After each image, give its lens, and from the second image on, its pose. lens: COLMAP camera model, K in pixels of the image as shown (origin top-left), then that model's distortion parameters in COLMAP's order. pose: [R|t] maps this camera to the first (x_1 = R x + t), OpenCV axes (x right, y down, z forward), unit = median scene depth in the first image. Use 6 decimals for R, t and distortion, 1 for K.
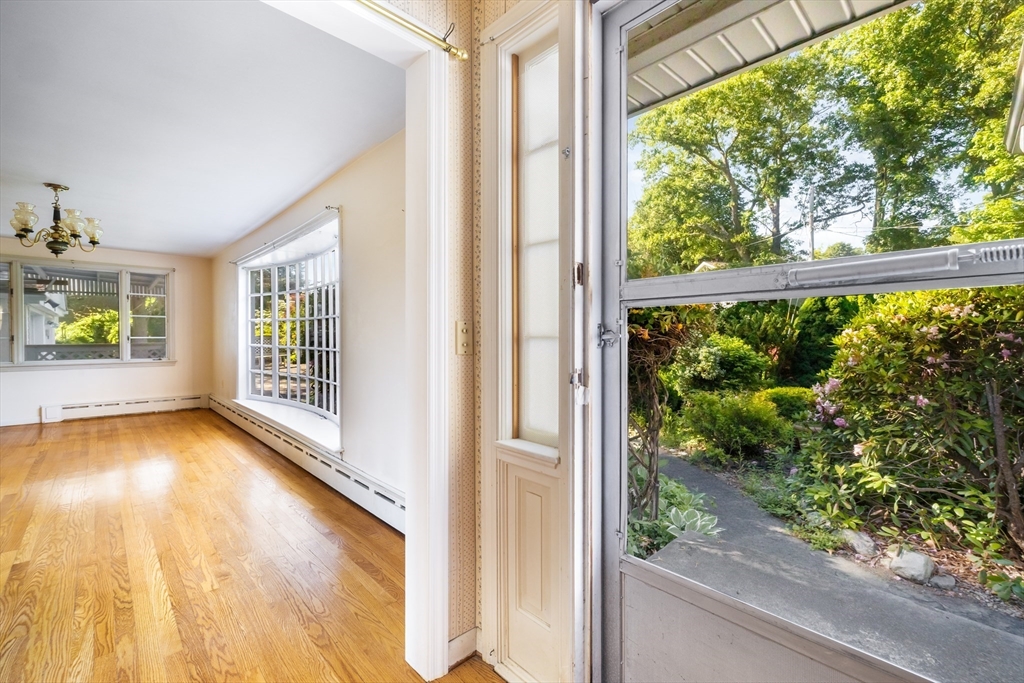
lens RADIAL K [[440.1, 0, 526.8], [0, 440.1, 334.7], [0, 0, 1]] dist [0.003110, -0.000457]
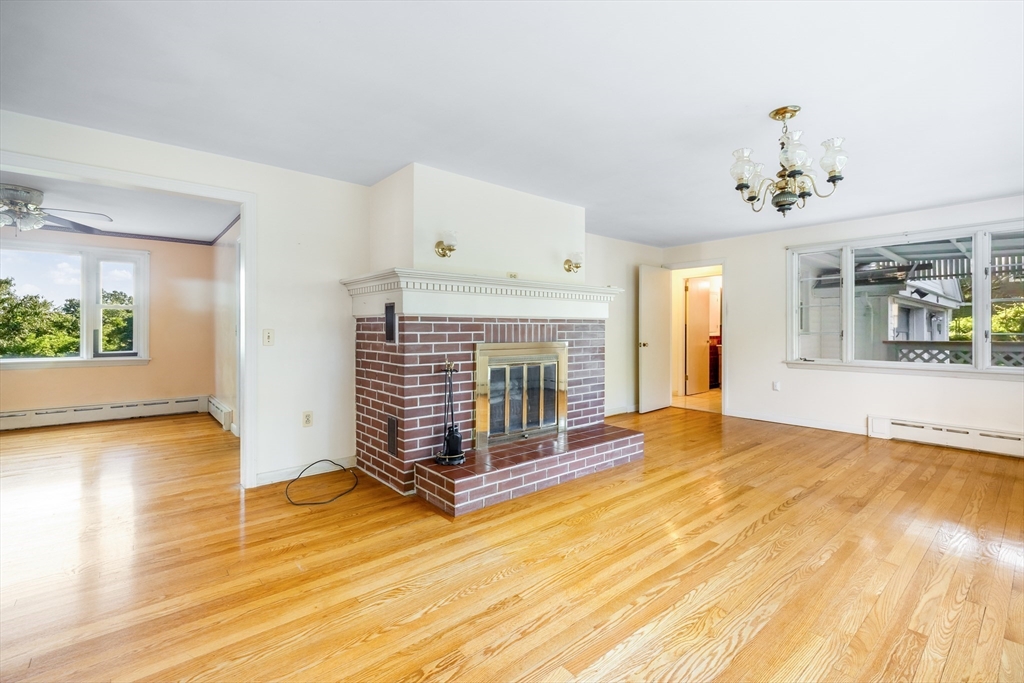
lens RADIAL K [[440.1, 0, 497.3], [0, 440.1, 331.2], [0, 0, 1]] dist [0.003110, -0.000457]
pose [[-0.092347, -0.000468, -0.995727, -0.203809], [0.004055, 0.999991, -0.000846, 0.001446], [0.995719, -0.004116, -0.092344, 0.368021]]
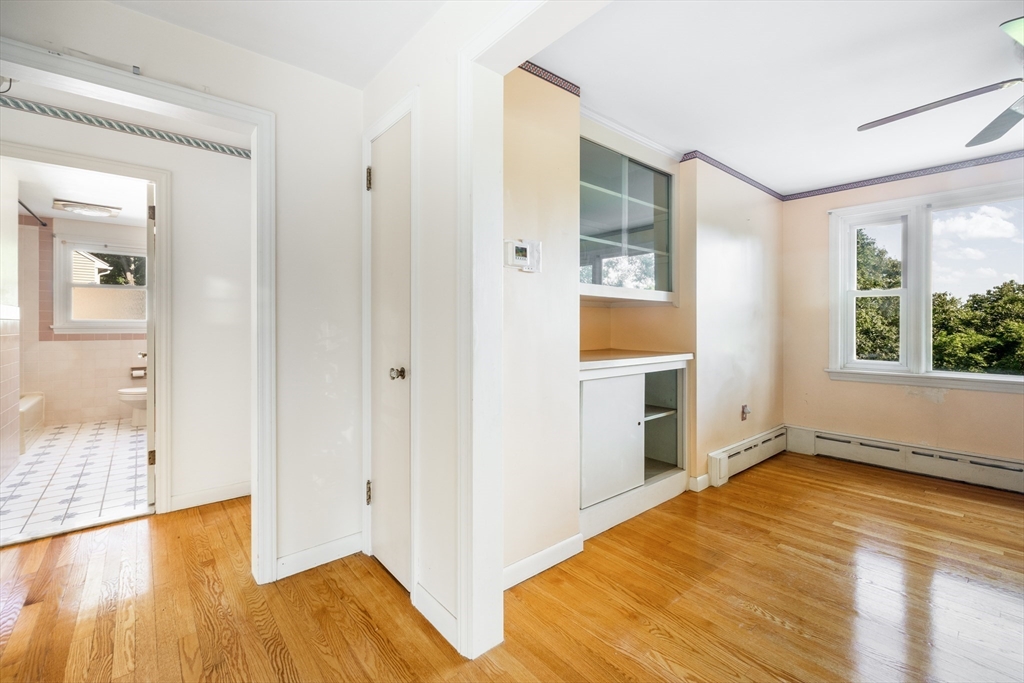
lens RADIAL K [[440.1, 0, 513.0], [0, 440.1, 325.8], [0, 0, 1]] dist [0.003110, -0.000457]
pose [[-0.995813, -0.004573, 0.091300, -0.417371], [-0.005248, 0.999961, -0.007158, -0.001283], [-0.091263, -0.007607, -0.995798, -0.025249]]
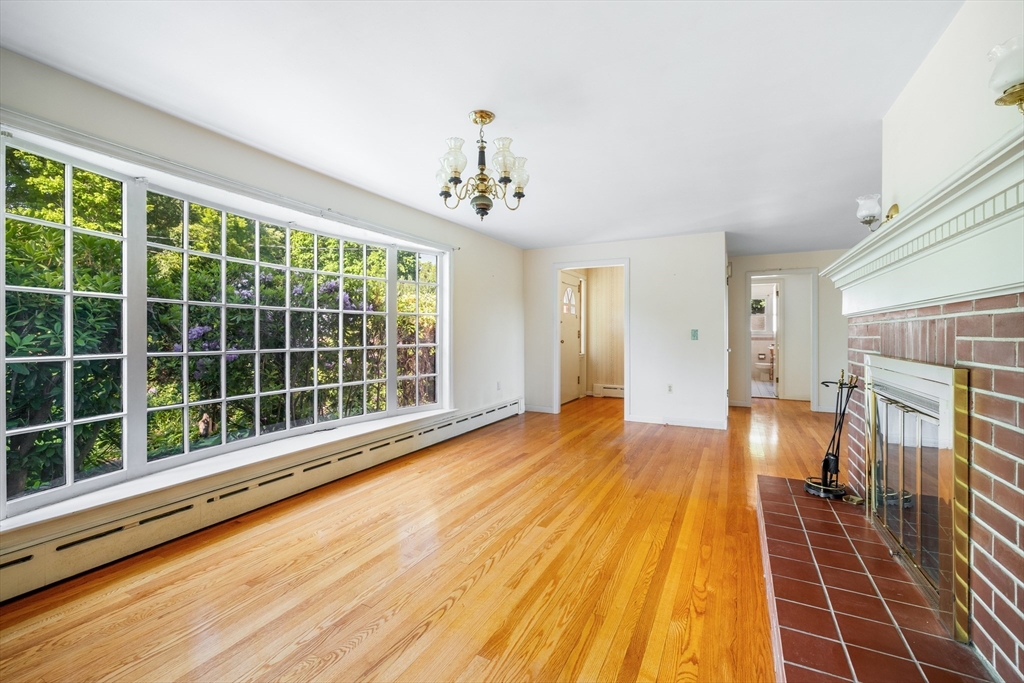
lens RADIAL K [[440.1, 0, 501.0], [0, 440.1, 333.9], [0, 0, 1]] dist [0.003110, -0.000457]
pose [[-0.300097, -0.005799, 0.953891, -0.994759], [-0.010493, 0.999941, 0.002778, -0.001661], [-0.953851, -0.009176, -0.300140, 0.686452]]
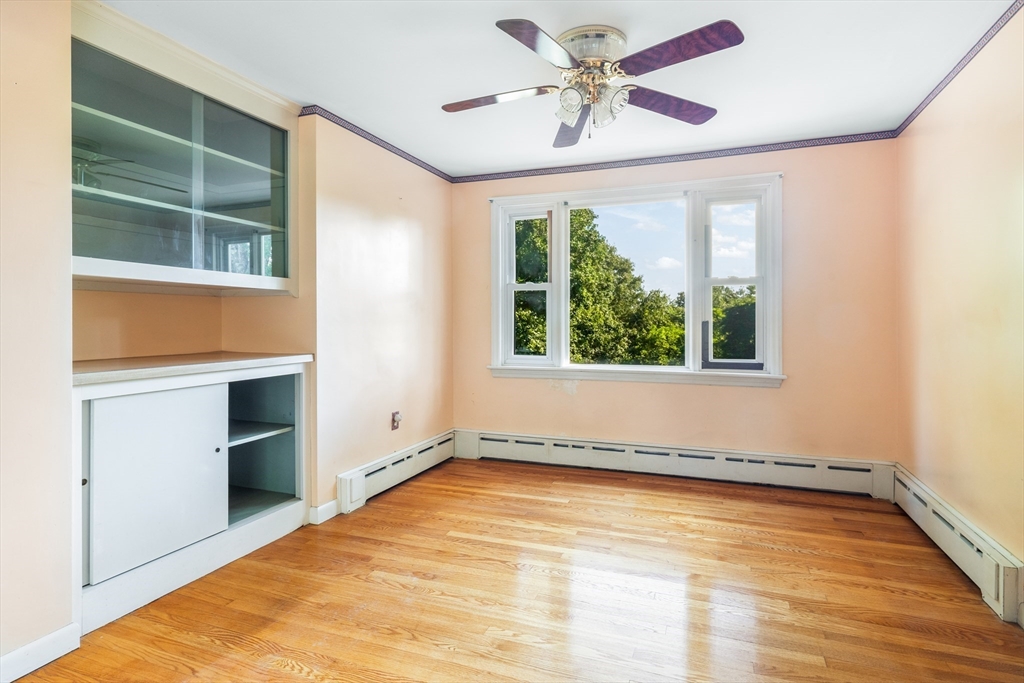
lens RADIAL K [[540.6, 0, 520.1], [0, 540.6, 320.1], [0, 0, 1]] dist [-0.001876, 0.001183]
pose [[-0.914279, -0.002339, -0.405079, -0.545974], [0.001634, 0.999954, -0.009461, -0.001182], [0.405083, -0.009312, -0.914233, -0.009806]]
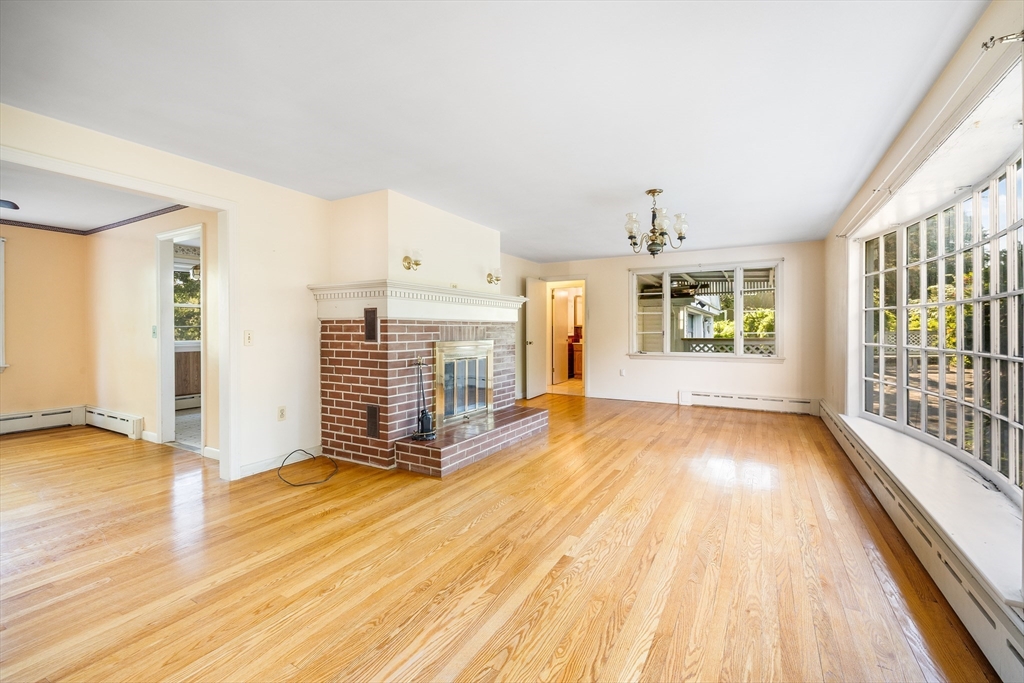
lens RADIAL K [[440.1, 0, 502.9], [0, 440.1, 336.0], [0, 0, 1]] dist [0.003110, -0.000457]
pose [[0.267791, 0.010075, -0.963424, -0.079275], [0.004312, 0.999923, 0.011656, -0.000411], [0.963468, -0.007275, 0.267726, 0.214034]]
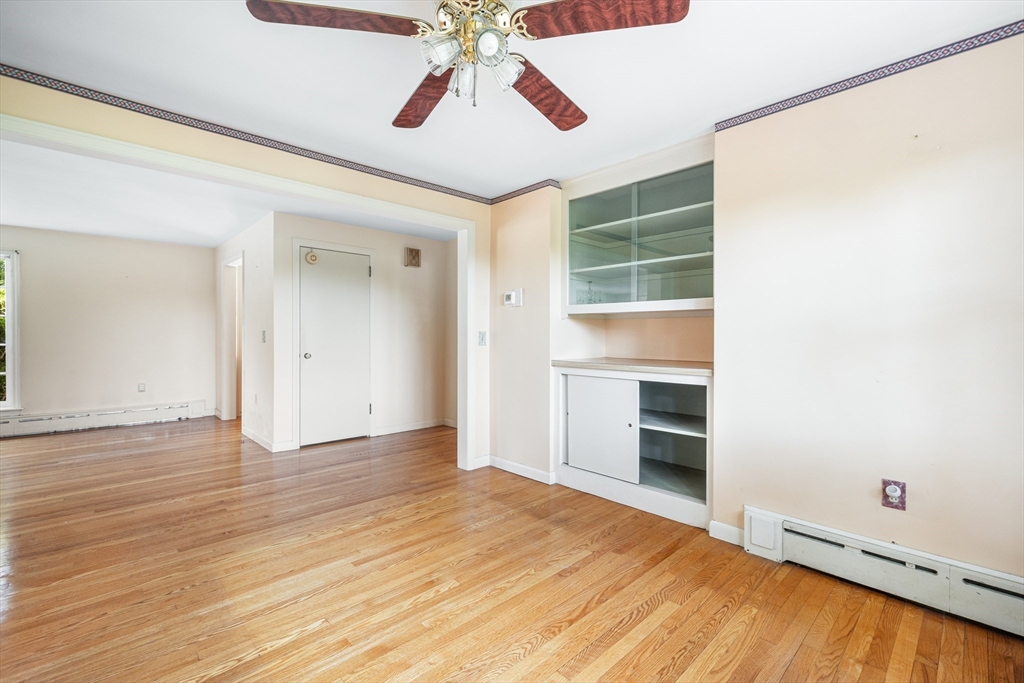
lens RADIAL K [[440.1, 0, 520.7], [0, 440.1, 331.8], [0, 0, 1]] dist [0.003110, -0.000457]
pose [[0.017887, 0.005018, 0.999827, -0.985110], [-0.011927, 0.999917, -0.004806, -0.005634], [-0.999769, -0.011839, 0.017945, -0.362105]]
